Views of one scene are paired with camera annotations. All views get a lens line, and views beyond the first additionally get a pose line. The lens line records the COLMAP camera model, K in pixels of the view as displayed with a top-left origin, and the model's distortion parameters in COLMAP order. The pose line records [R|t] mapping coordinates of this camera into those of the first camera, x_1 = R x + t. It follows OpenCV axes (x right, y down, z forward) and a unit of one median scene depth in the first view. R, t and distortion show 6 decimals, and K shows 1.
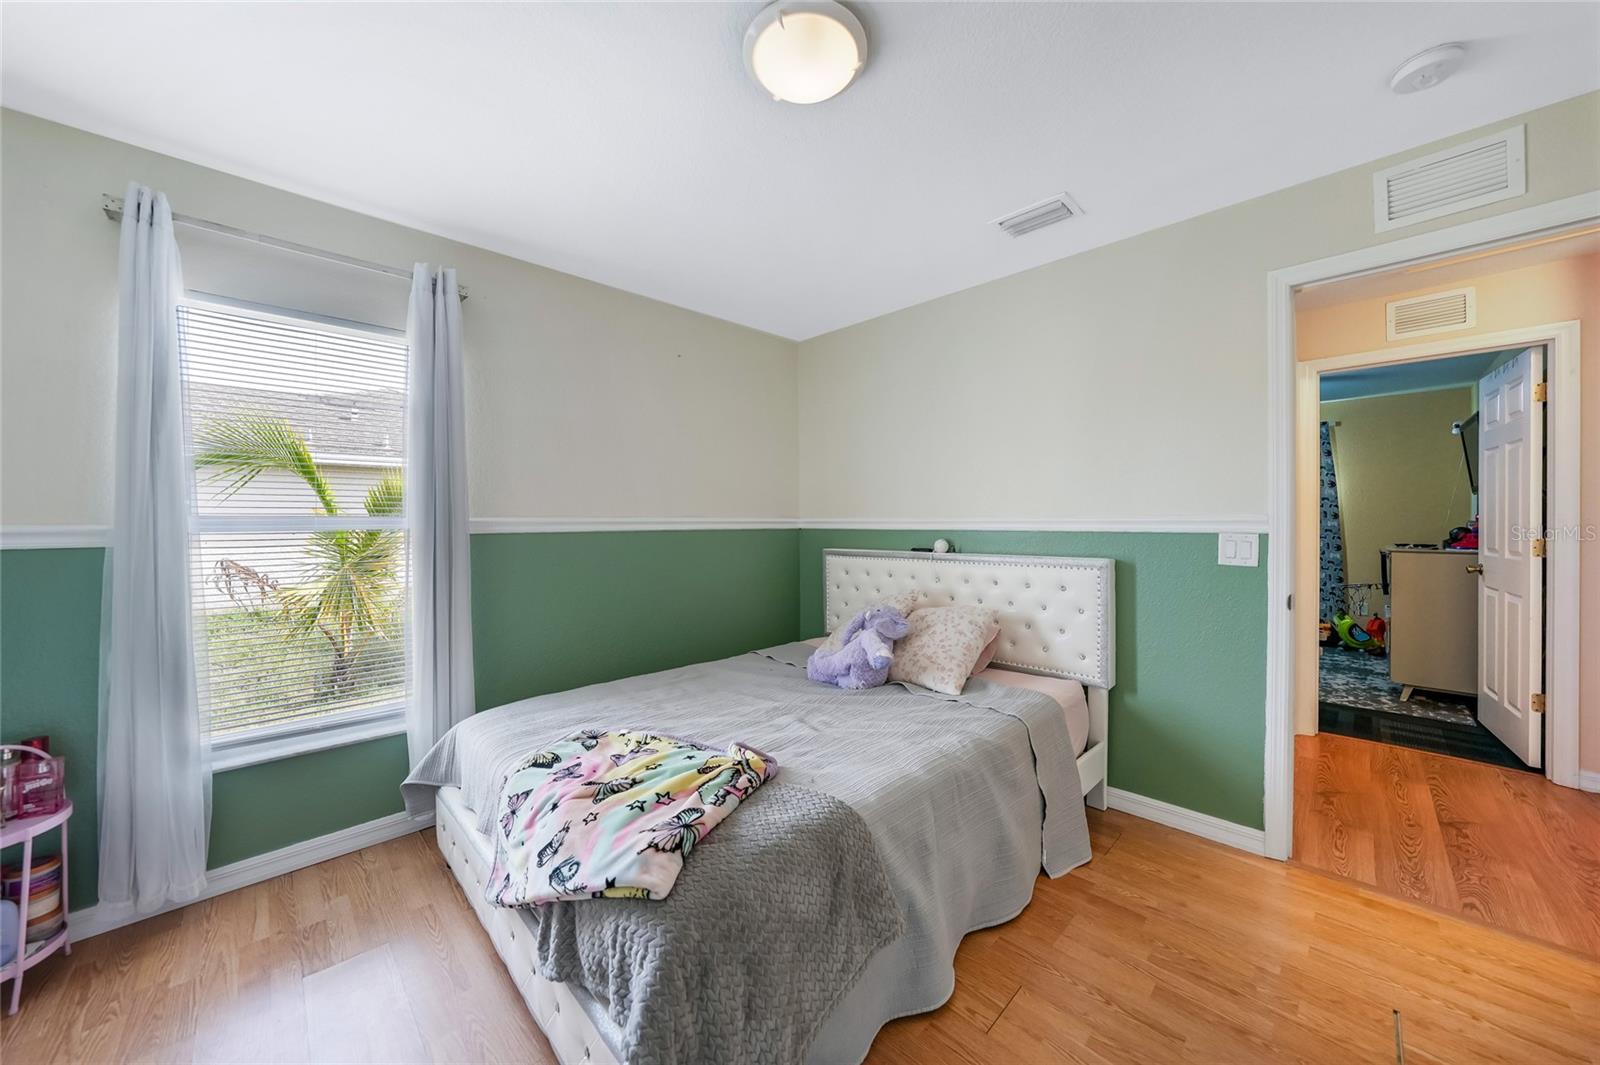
lens RADIAL K [[561.0, 0, 803.2], [0, 561.0, 523.7], [0, 0, 1]] dist [-0.010008, 0.000208]
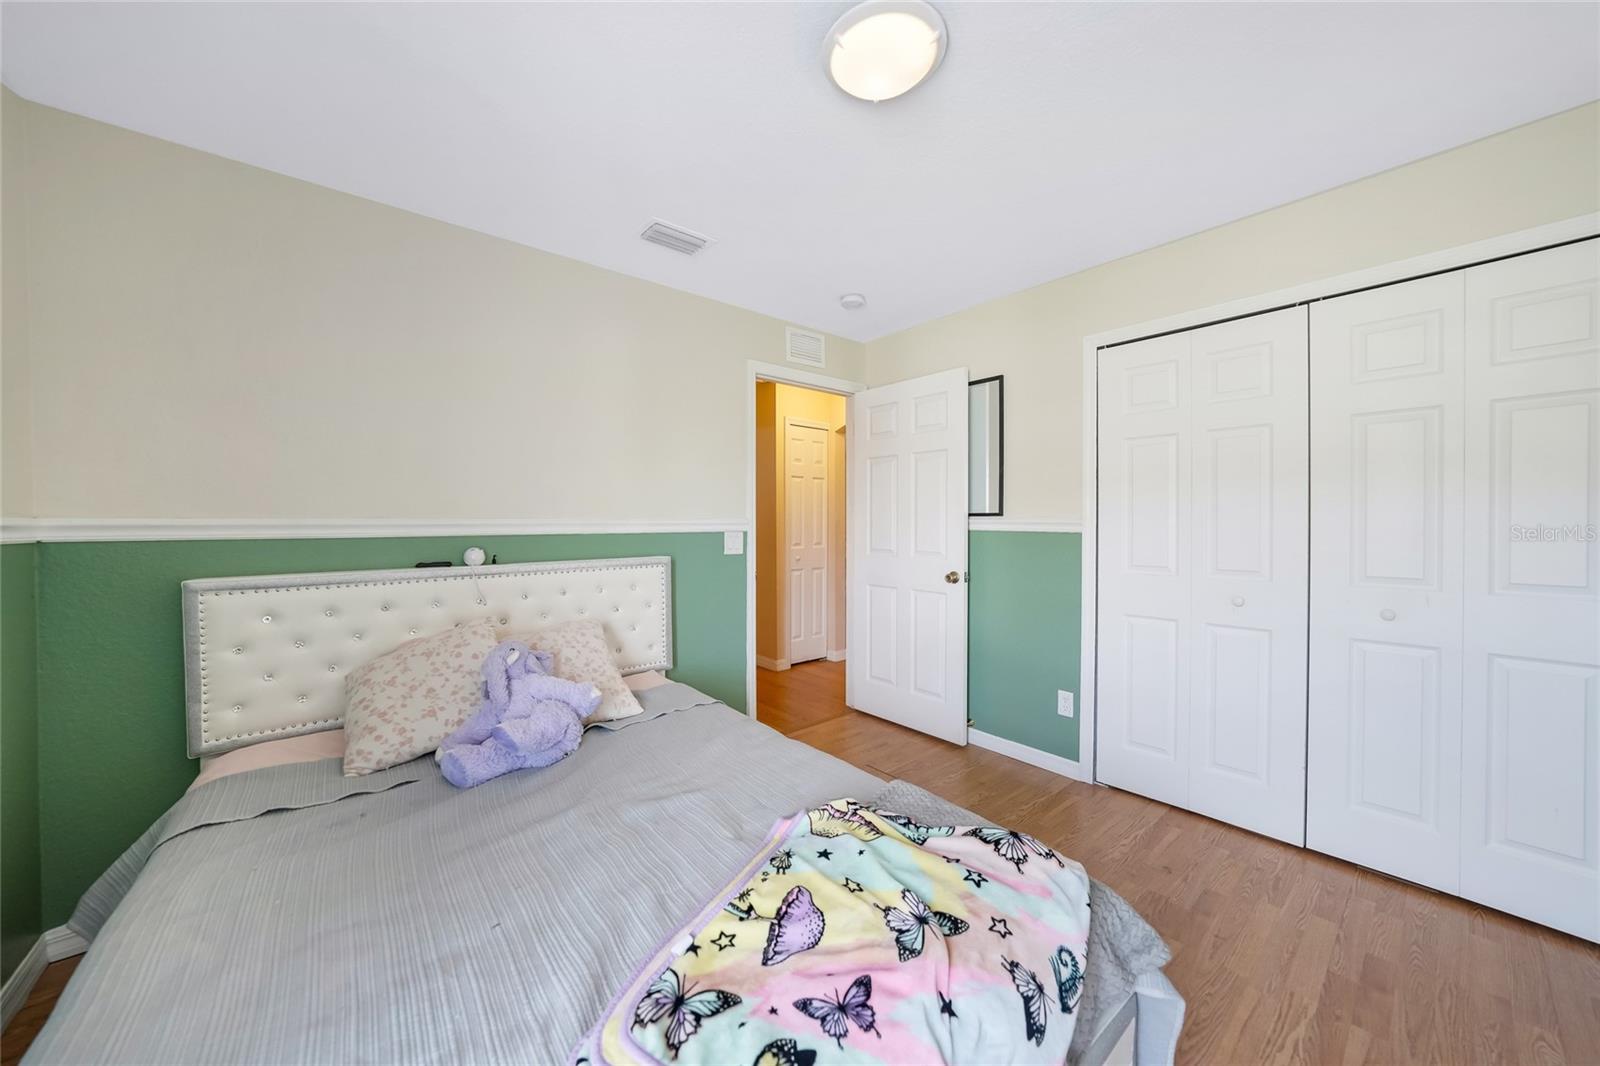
lens RADIAL K [[561.0, 0, 804.8], [0, 561.0, 528.0], [0, 0, 1]] dist [-0.010008, 0.000208]
pose [[0.078984, -0.008459, 0.996840, -0.637423], [0.008363, 0.999934, 0.007822, -0.001419], [-0.996841, 0.007719, 0.079050, 0.678313]]
